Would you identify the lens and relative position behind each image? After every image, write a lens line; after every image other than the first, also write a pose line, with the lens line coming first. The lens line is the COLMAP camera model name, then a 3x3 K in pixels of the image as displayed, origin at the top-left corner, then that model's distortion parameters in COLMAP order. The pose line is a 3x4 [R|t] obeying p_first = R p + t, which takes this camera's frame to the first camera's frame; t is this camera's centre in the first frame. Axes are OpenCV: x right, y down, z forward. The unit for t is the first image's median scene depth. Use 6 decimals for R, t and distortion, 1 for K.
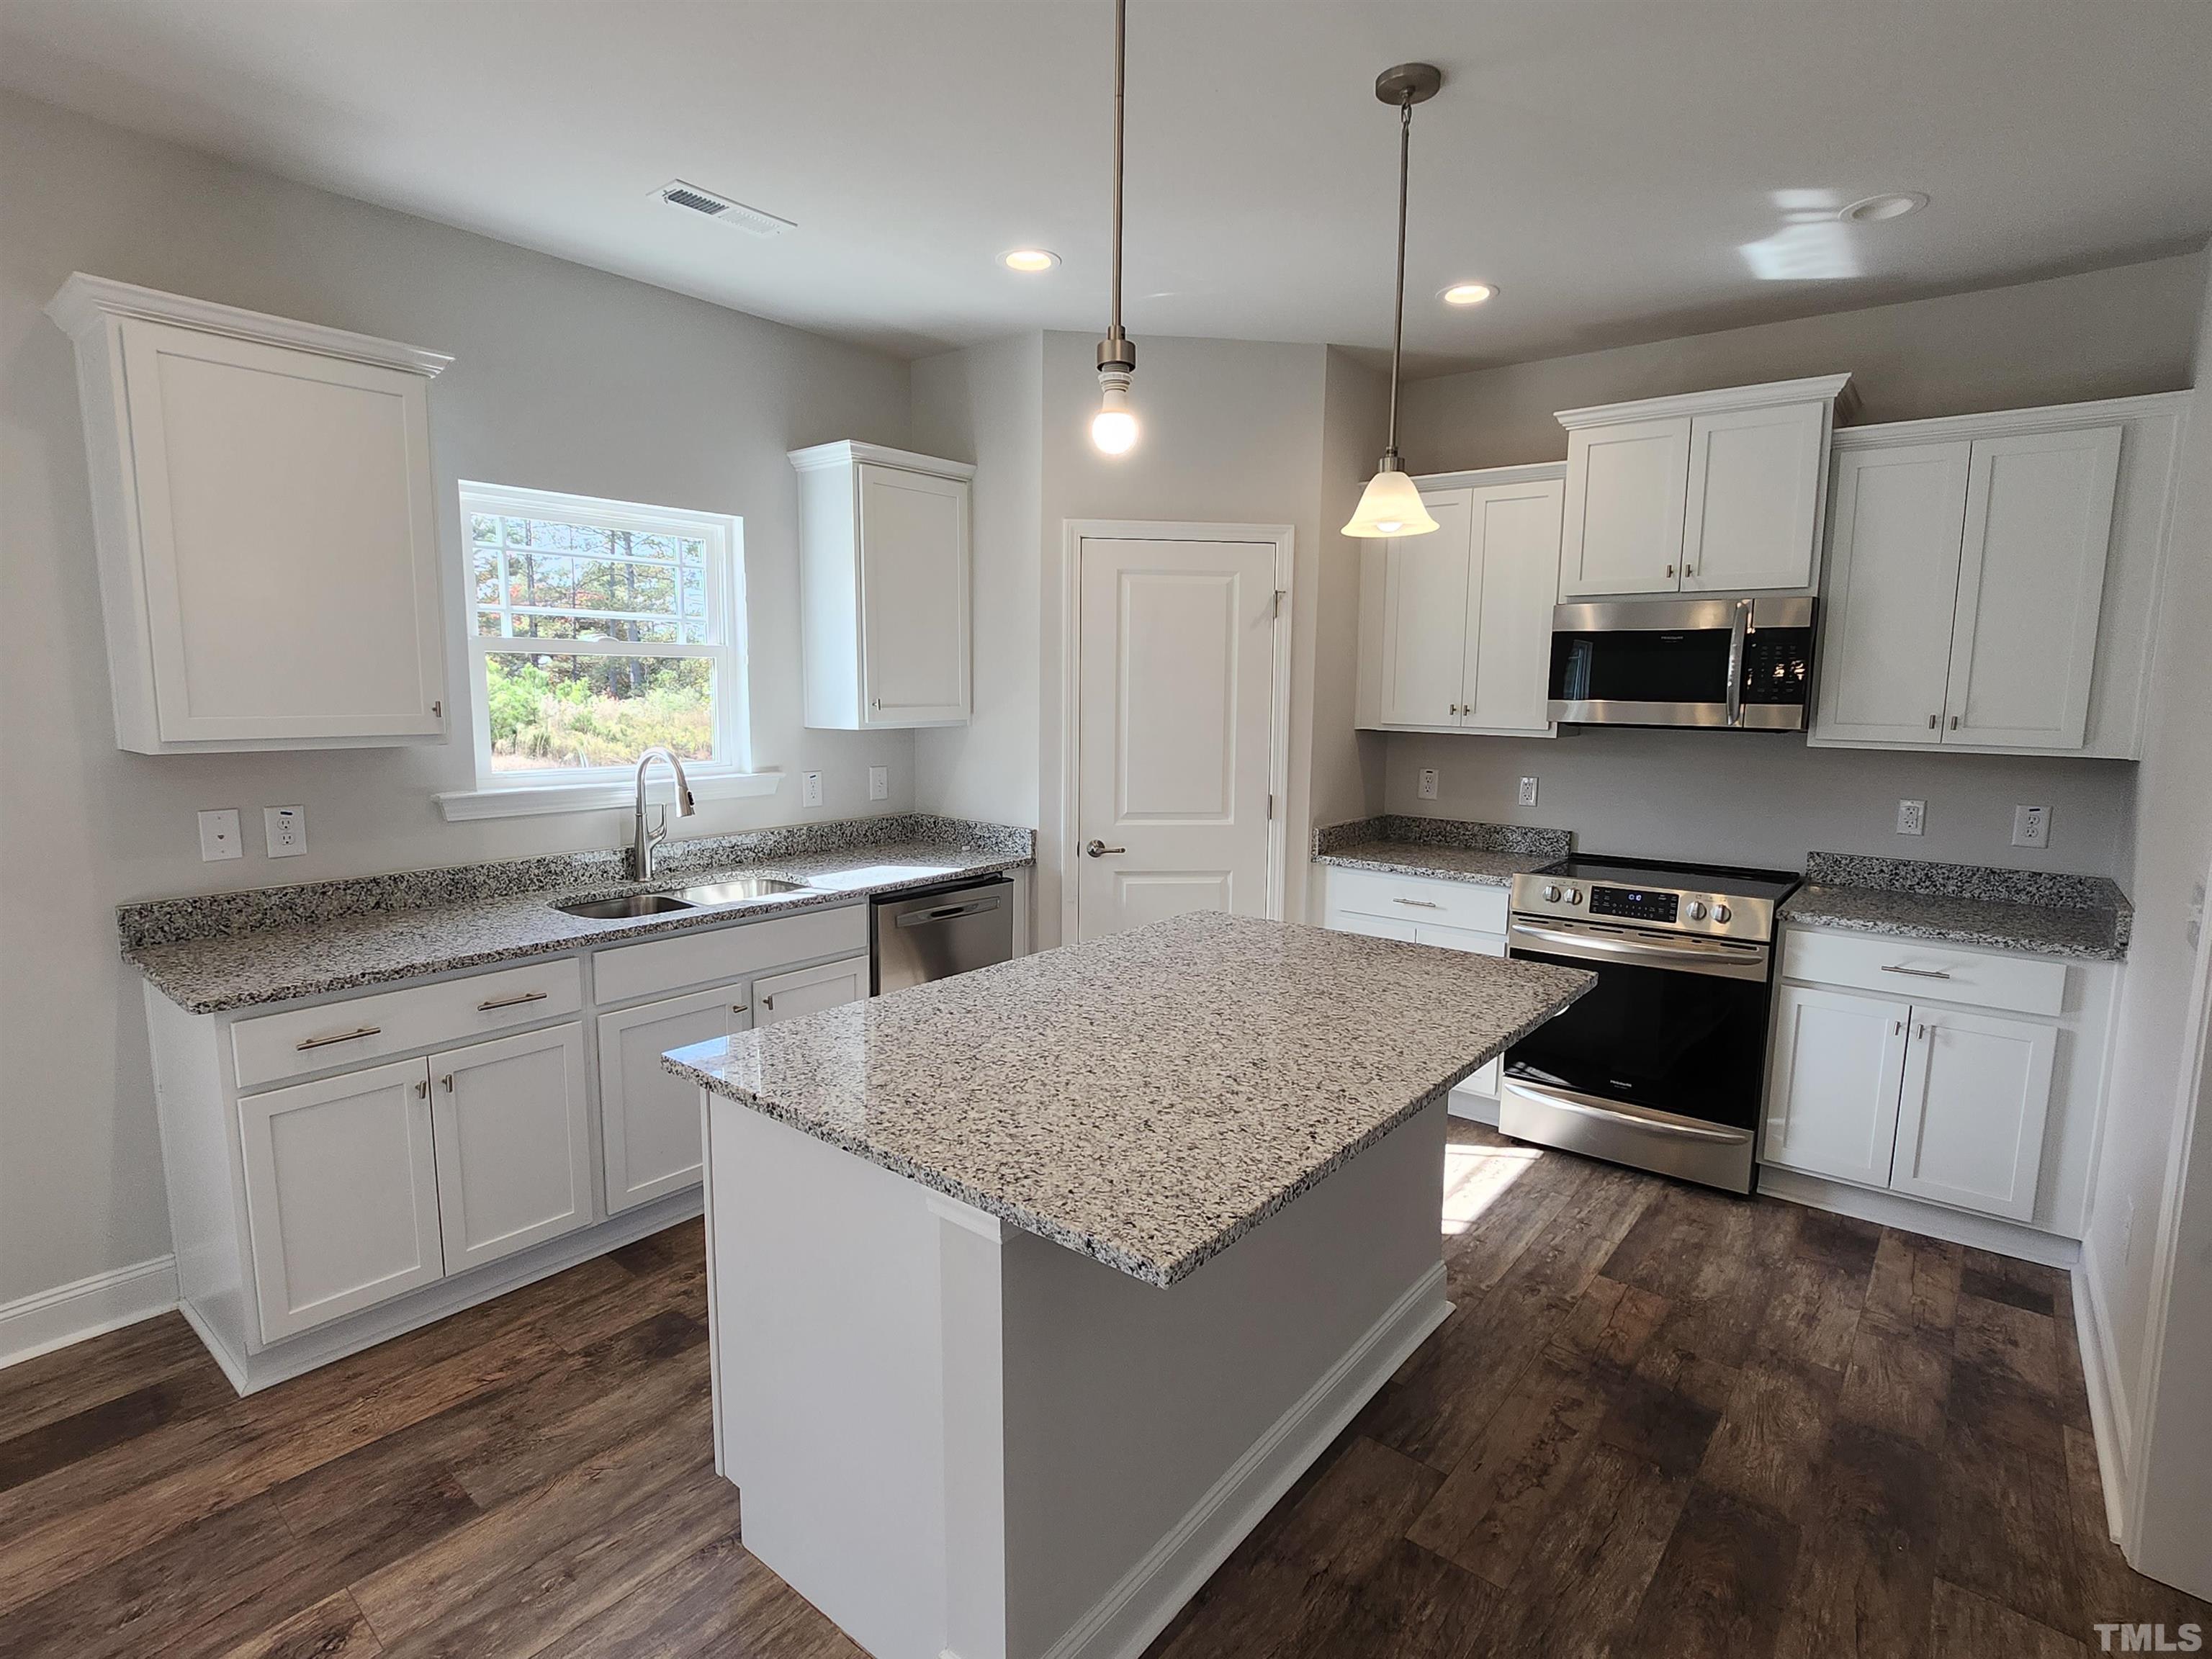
lens RADIAL K [[1109.9, 0, 1110.0], [0, 1109.9, 827.3], [0, 0, 1]] dist [-0.019668, 0.005570]
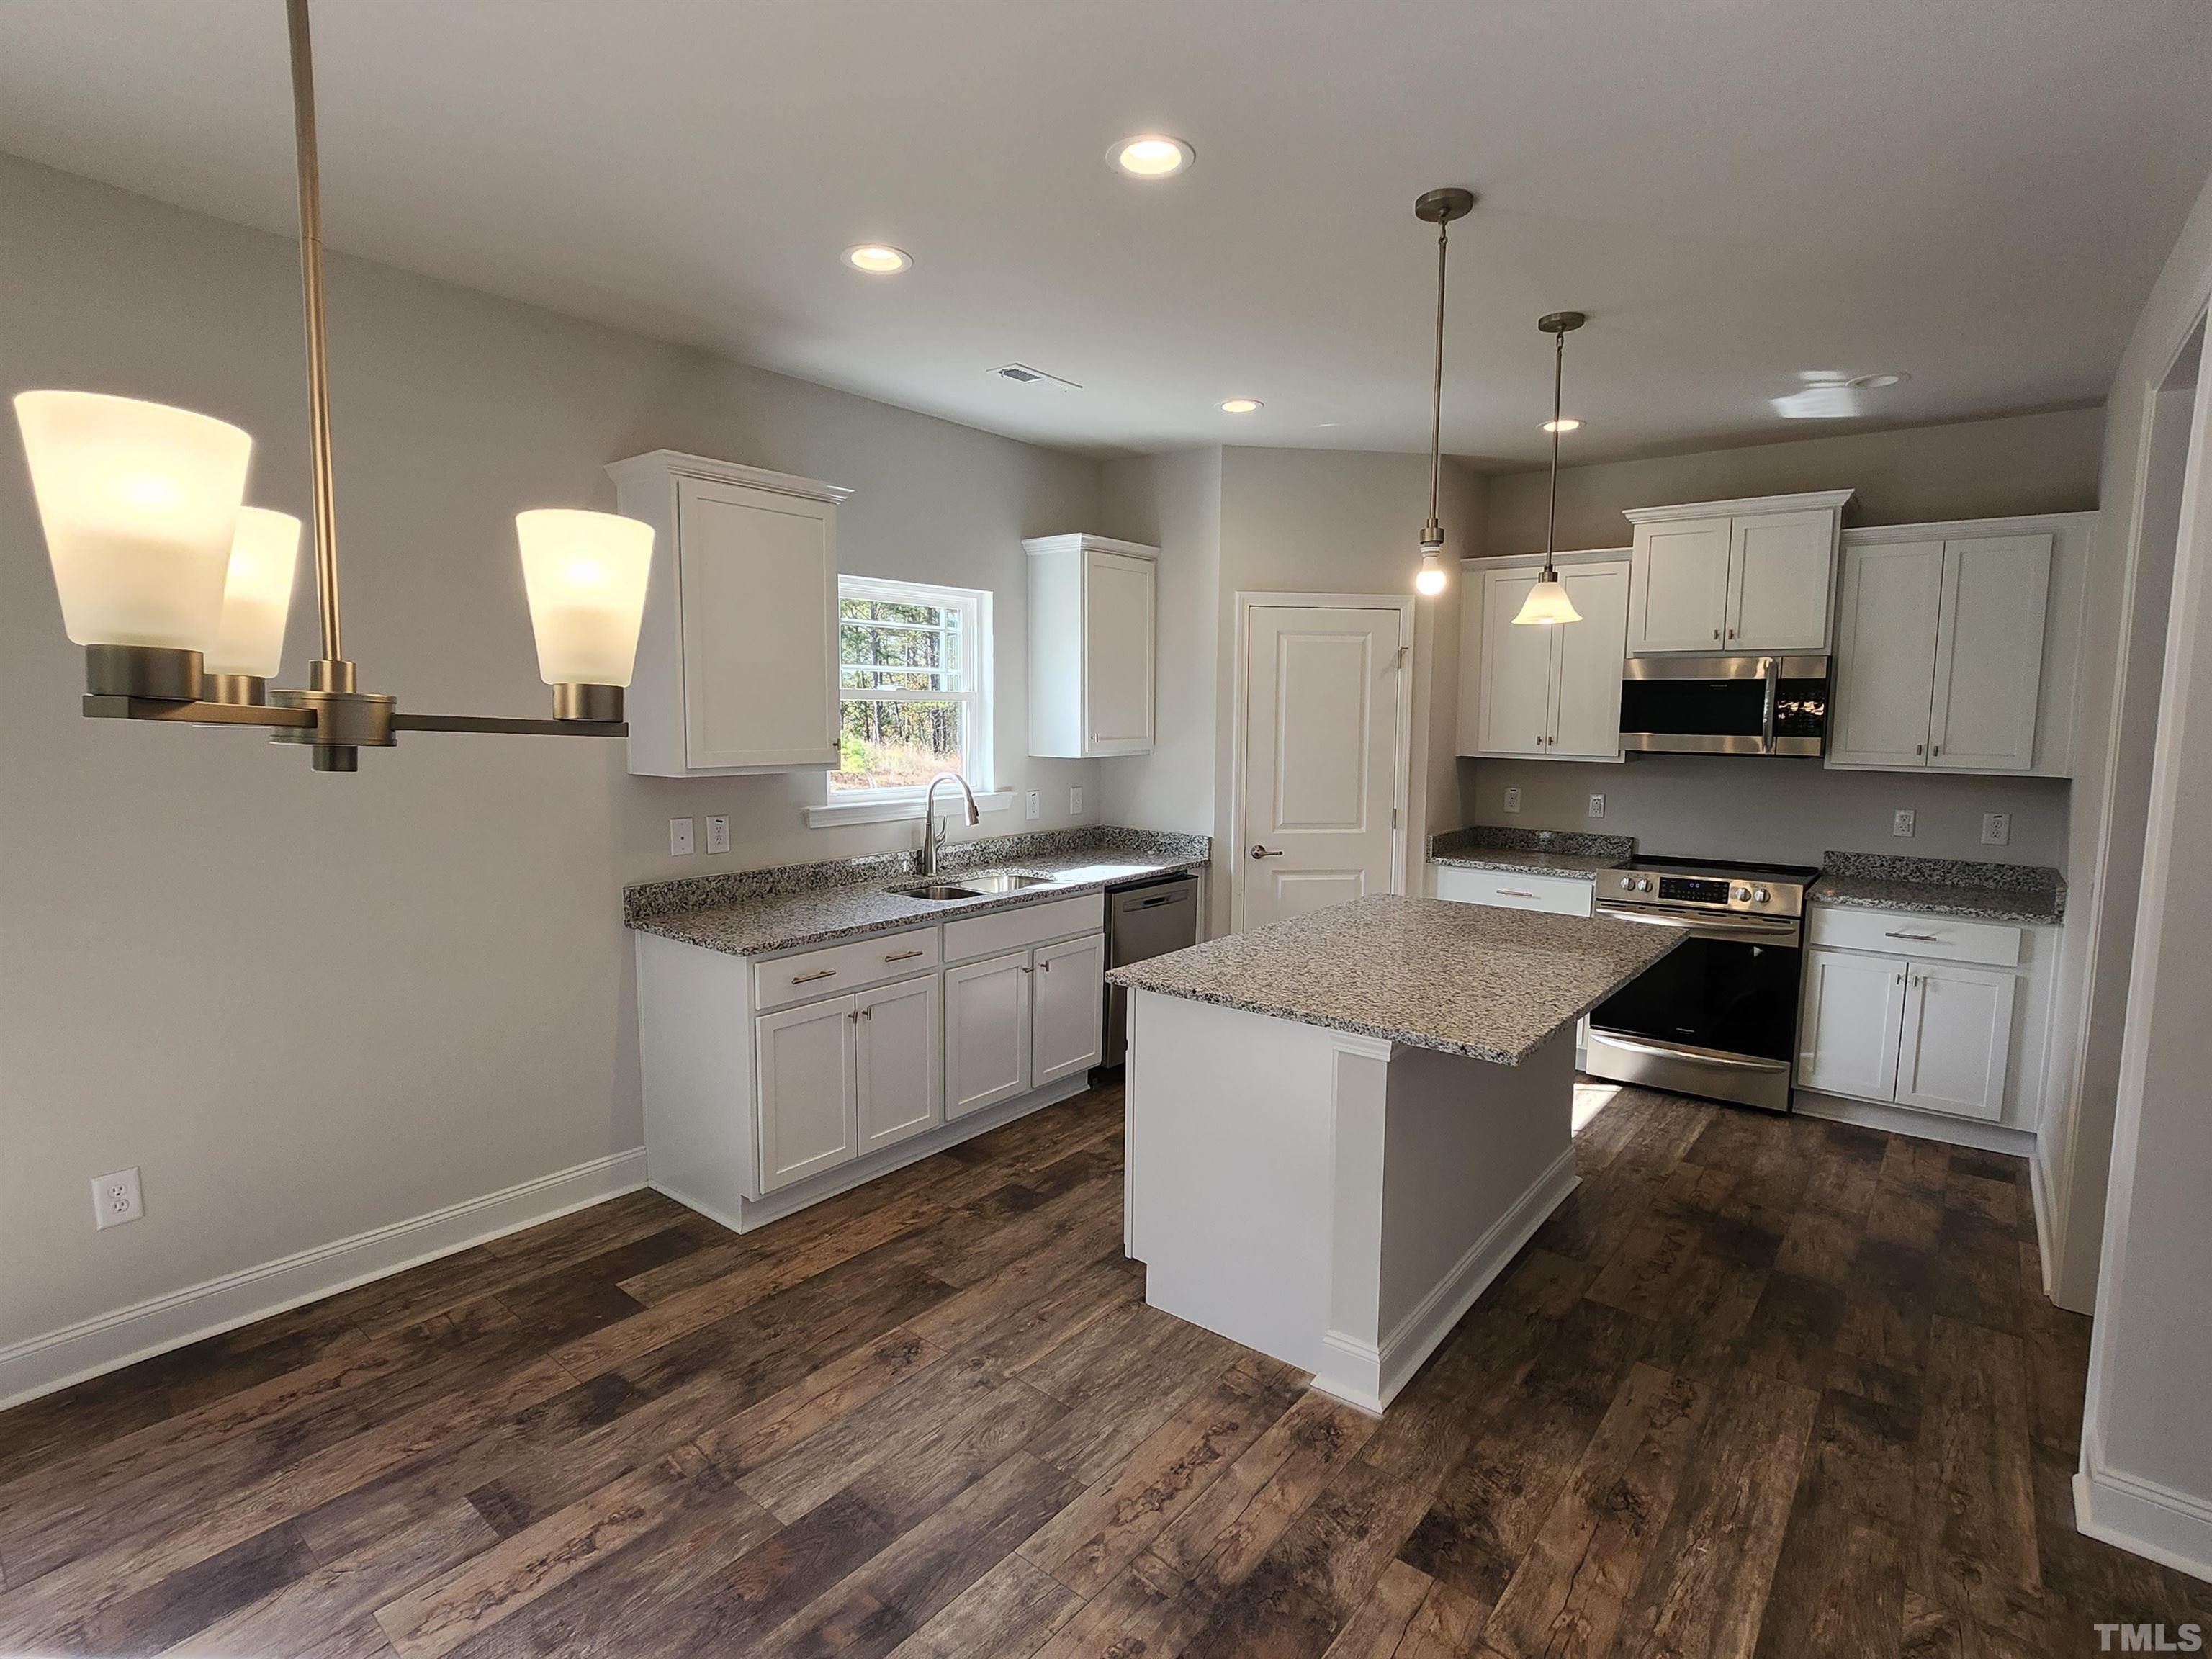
lens RADIAL K [[1109.9, 0, 1110.0], [0, 1109.9, 827.3], [0, 0, 1]] dist [-0.019668, 0.005570]
pose [[0.999950, -0.003346, 0.009463, -0.249628], [0.003555, 0.999748, -0.022181, 0.023983], [-0.009386, 0.022214, 0.999709, -0.325927]]
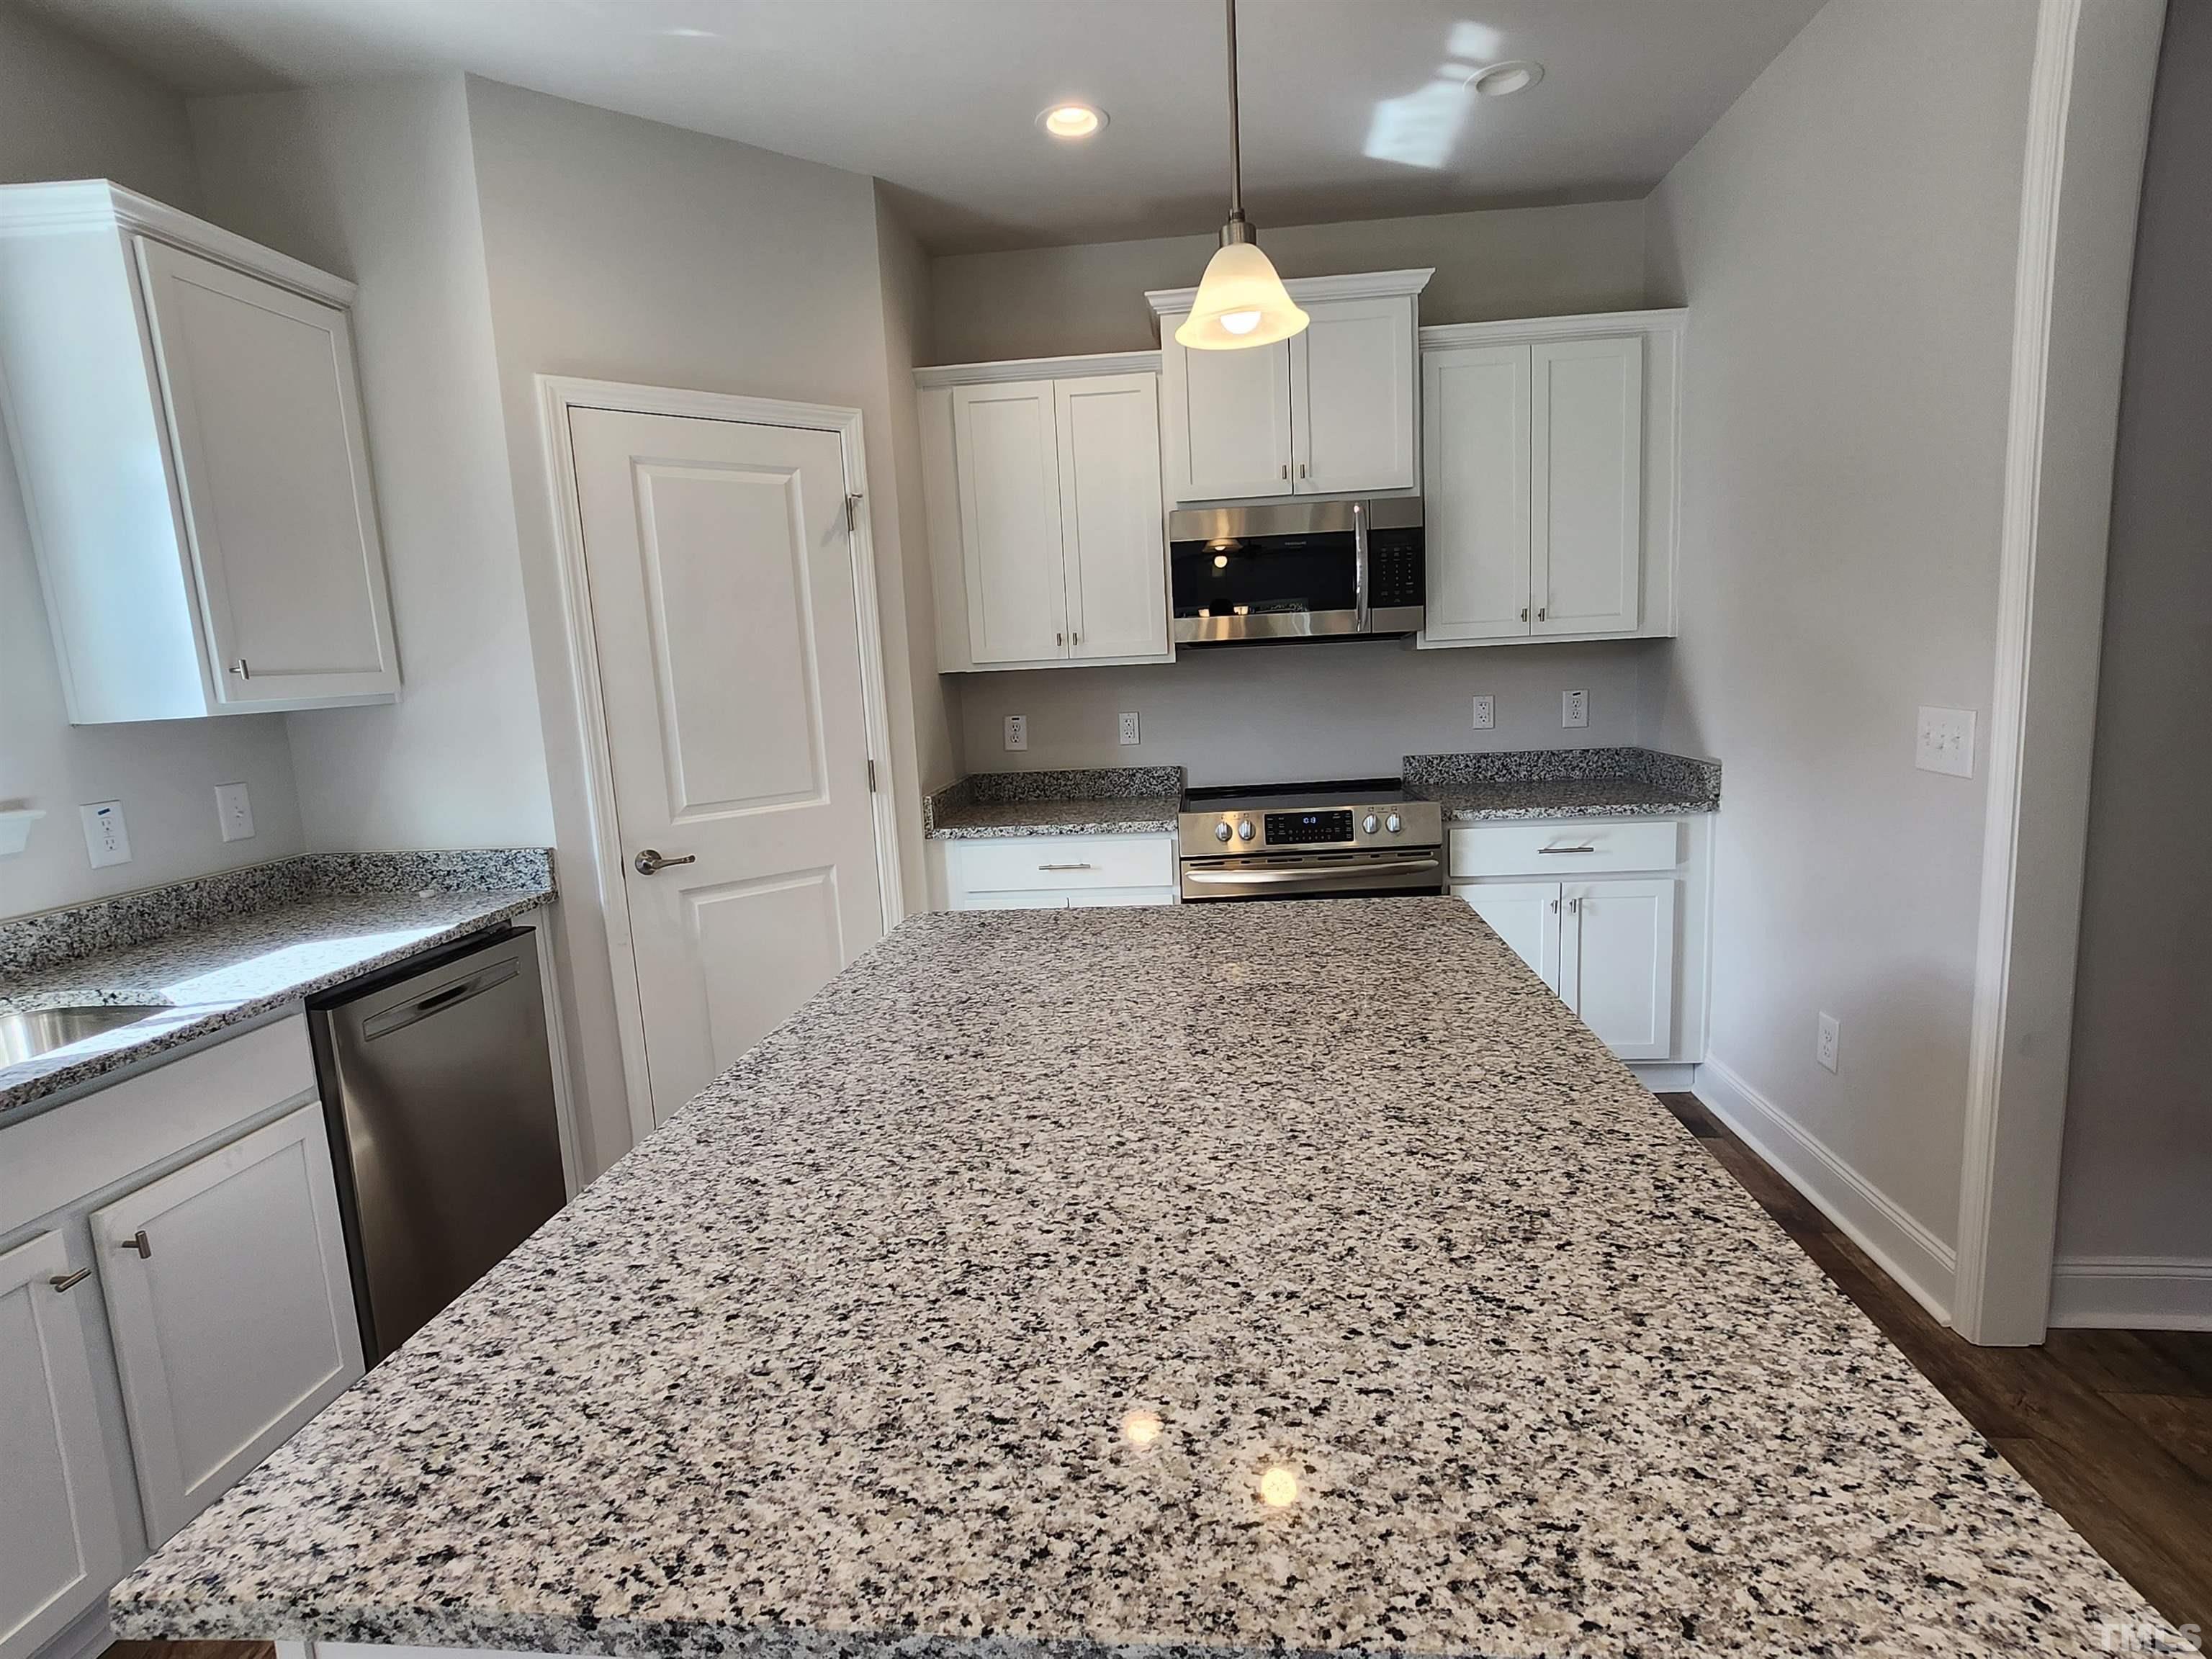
lens RADIAL K [[1109.9, 0, 1110.0], [0, 1109.9, 827.3], [0, 0, 1]] dist [-0.019668, 0.005570]
pose [[0.832854, -0.136229, 0.536467, -0.183421], [0.131231, 0.990203, 0.047716, 0.002967], [-0.537711, 0.030661, 0.842571, 0.338915]]
